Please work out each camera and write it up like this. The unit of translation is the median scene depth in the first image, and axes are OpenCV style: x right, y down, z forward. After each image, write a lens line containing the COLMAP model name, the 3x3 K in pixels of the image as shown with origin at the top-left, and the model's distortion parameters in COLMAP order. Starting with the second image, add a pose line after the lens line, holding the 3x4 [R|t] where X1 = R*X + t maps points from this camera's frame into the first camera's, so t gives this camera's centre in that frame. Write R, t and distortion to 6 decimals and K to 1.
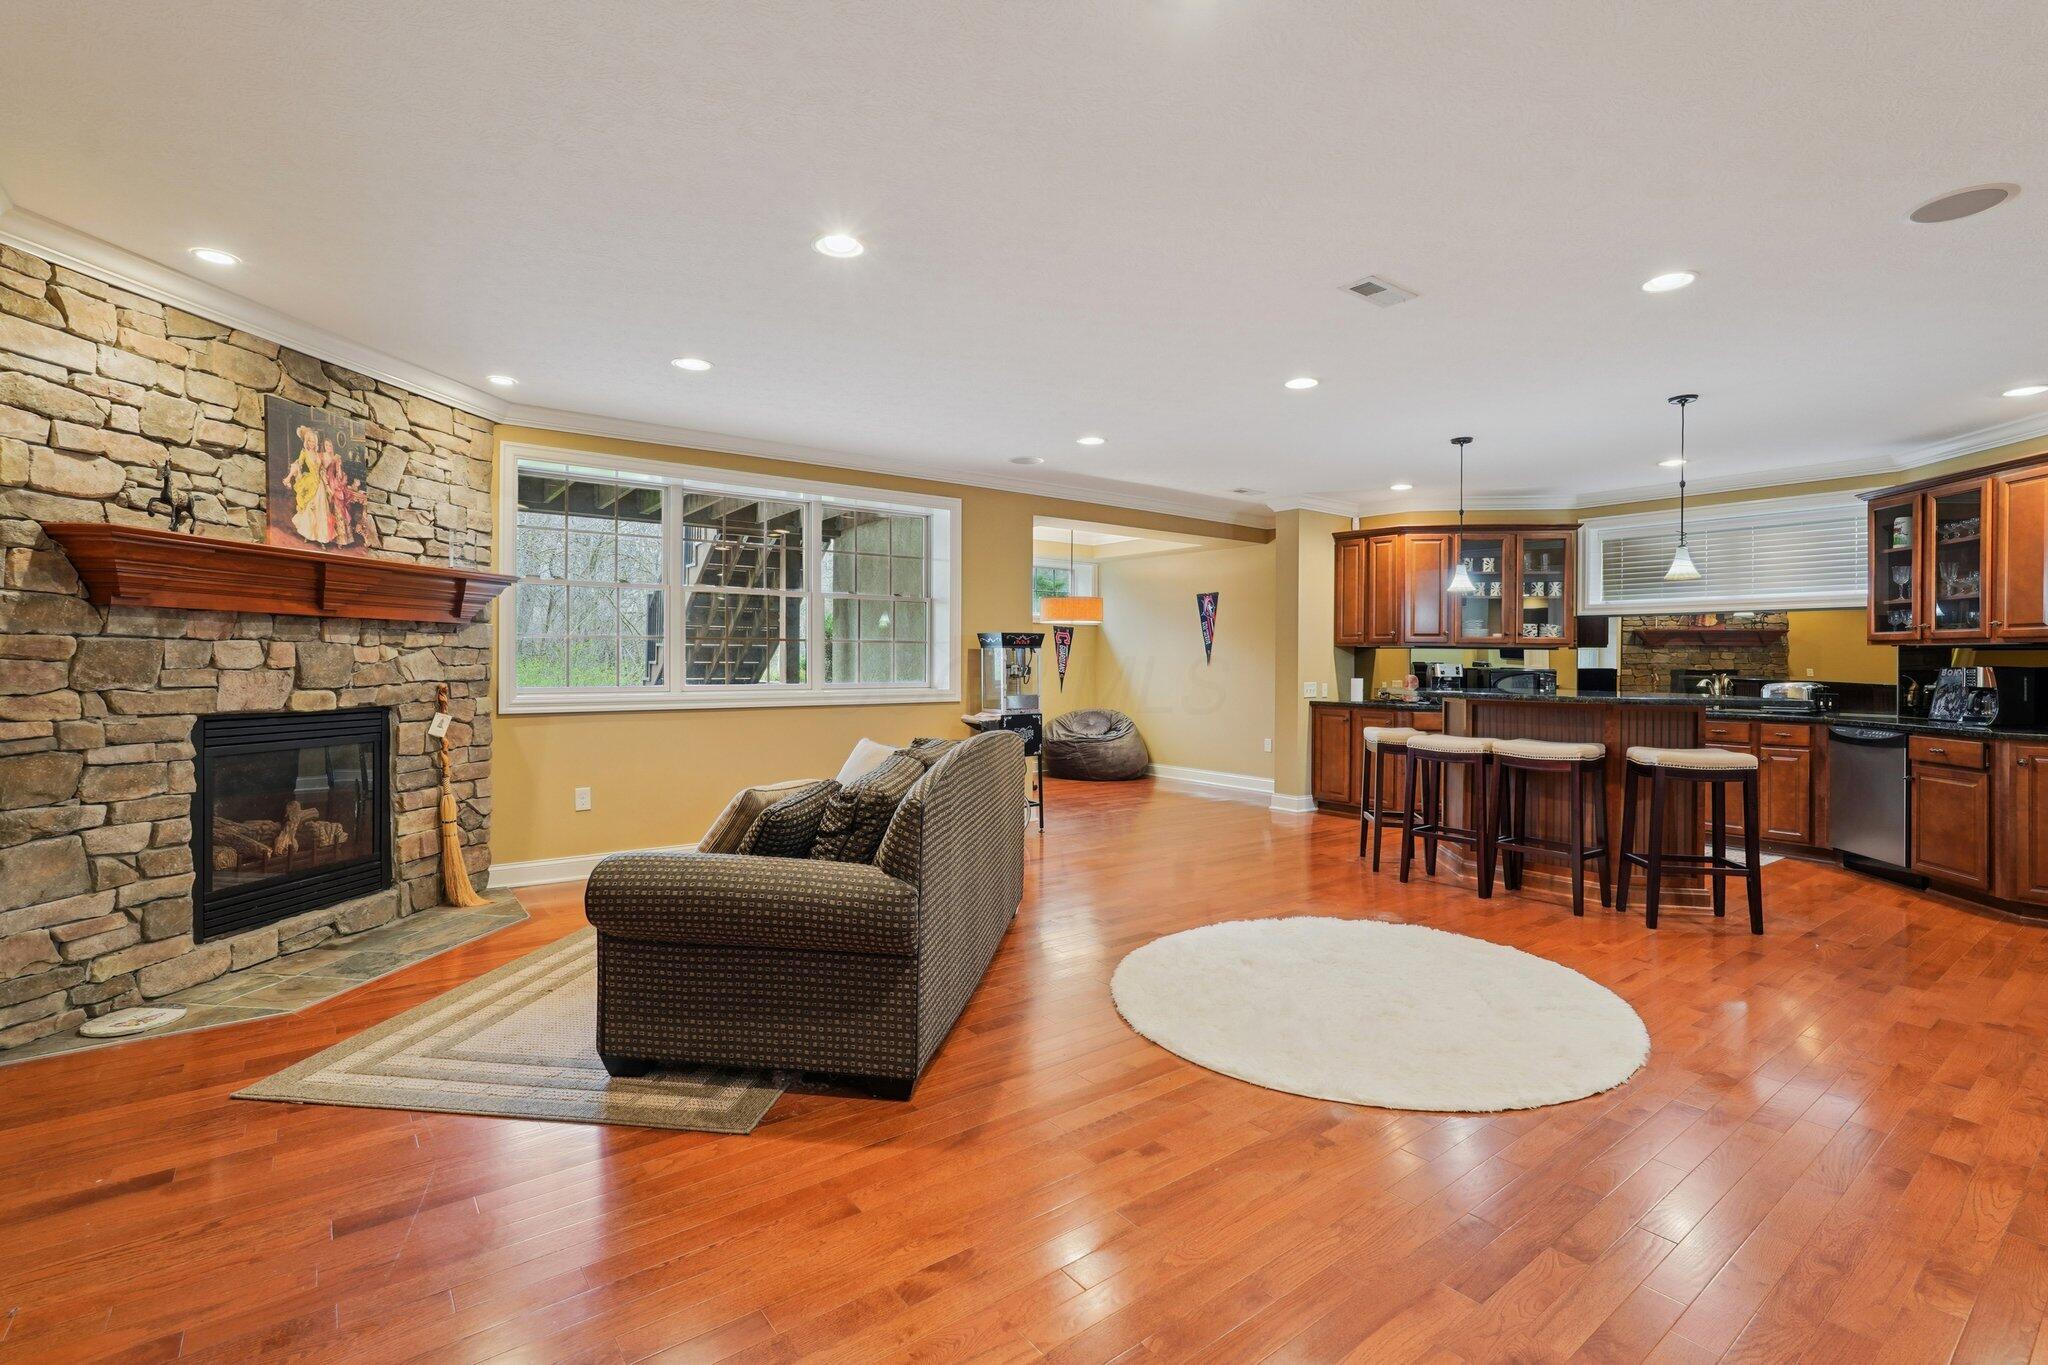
lens RADIAL K [[936.9, 0, 1026.7], [0, 936.9, 660.4], [0, 0, 1]] dist [0.010754, 0.000591]
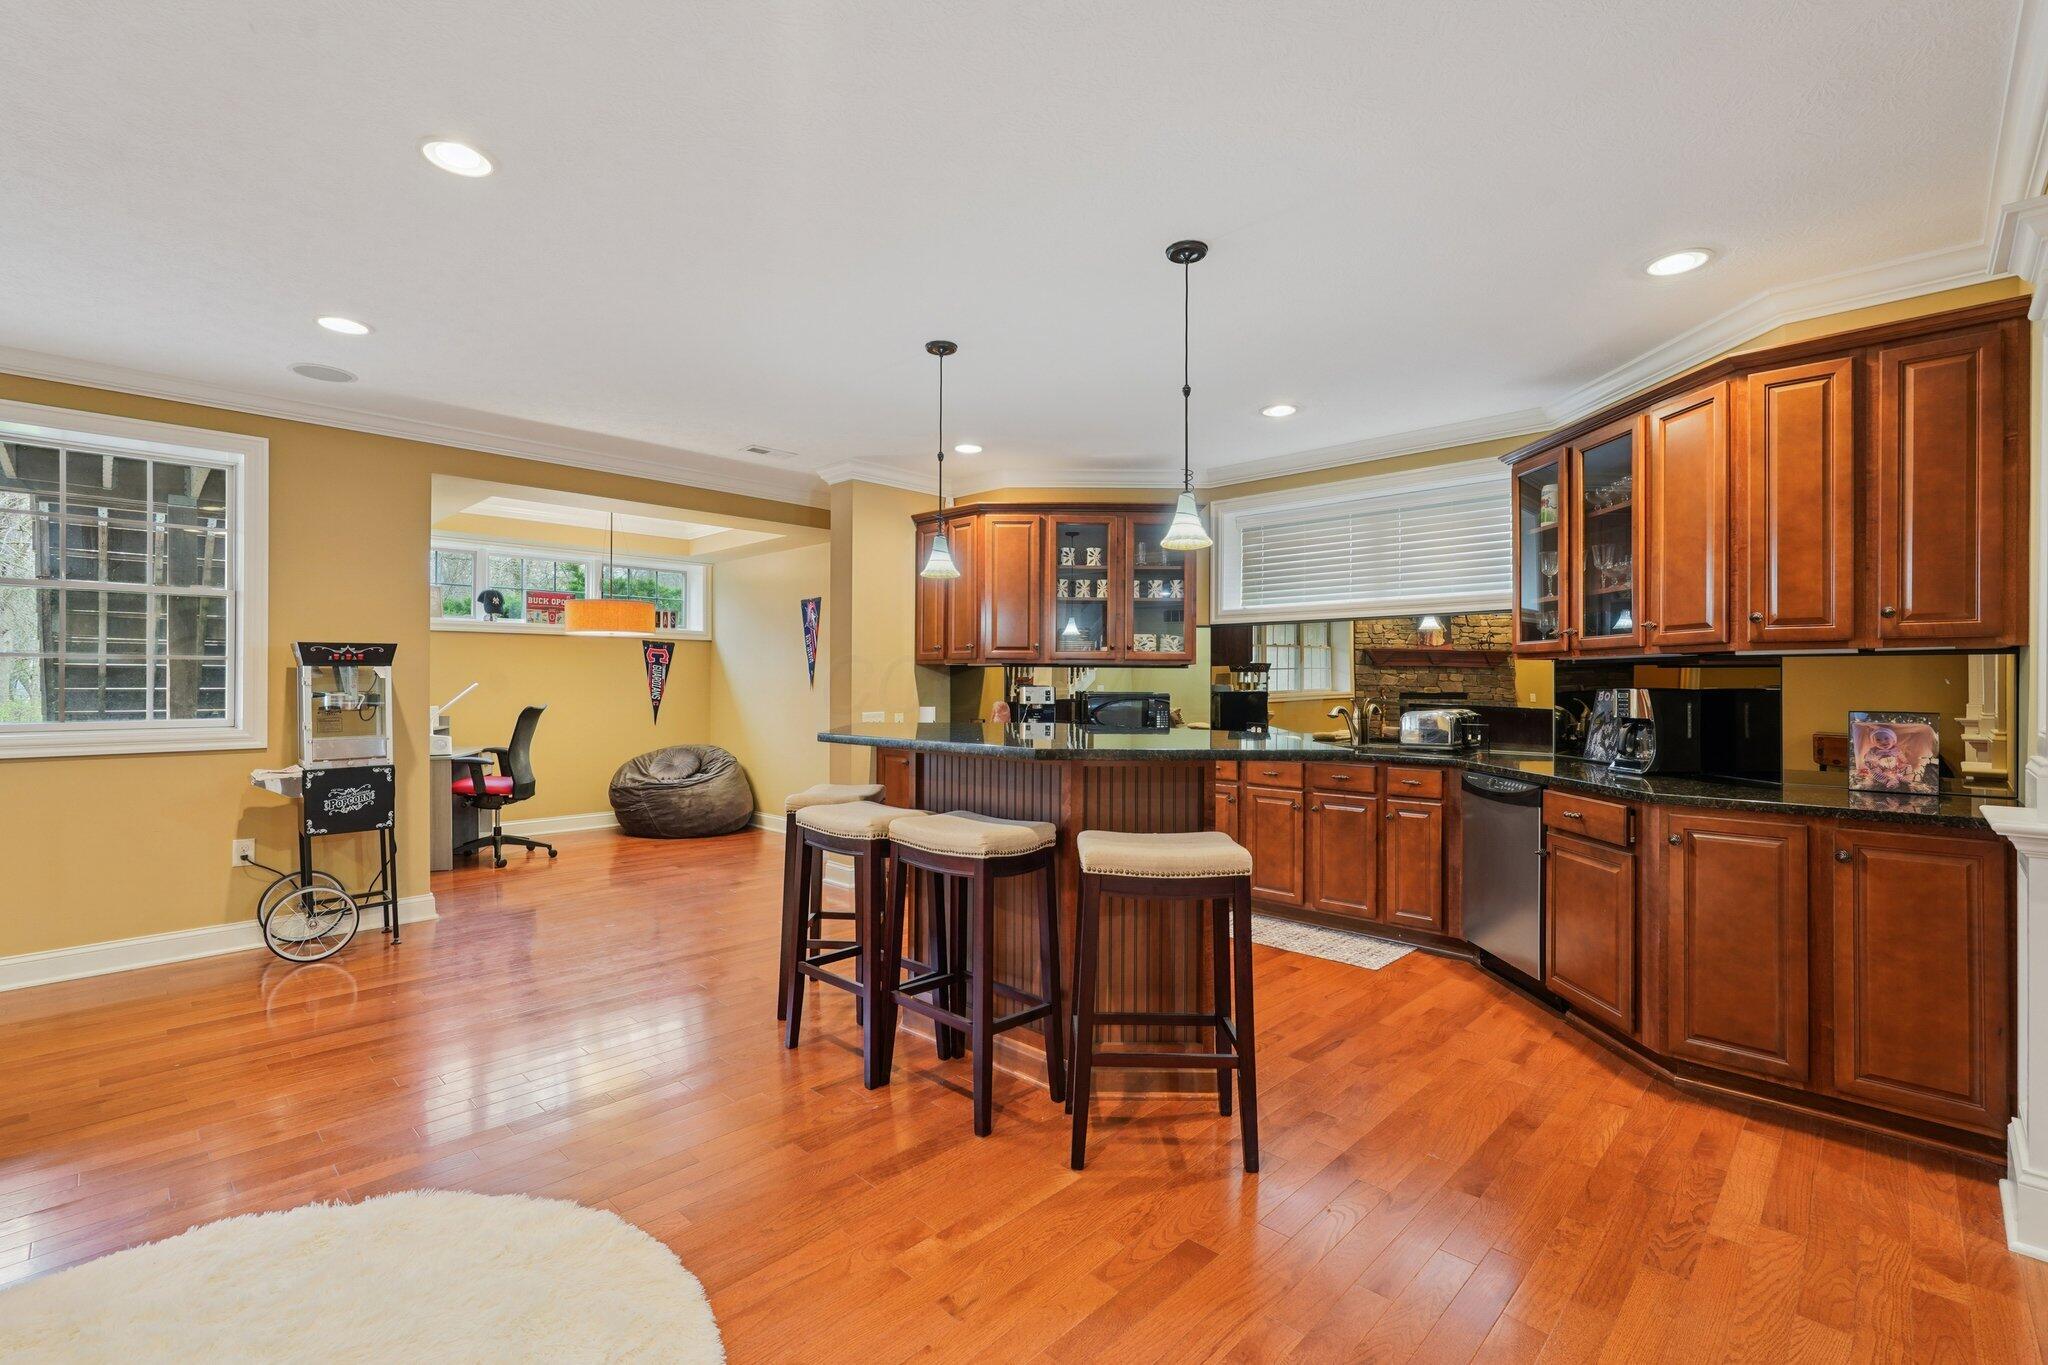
lens RADIAL K [[900.7, 0, 1002.0], [0, 900.7, 681.2], [0, 0, 1]] dist [0.000005, 0.000043]
pose [[0.992156, -0.003755, 0.124950, 0.408914], [0.004016, 0.999990, -0.001831, 0.000437], [-0.124942, 0.002319, 0.992161, 0.354935]]
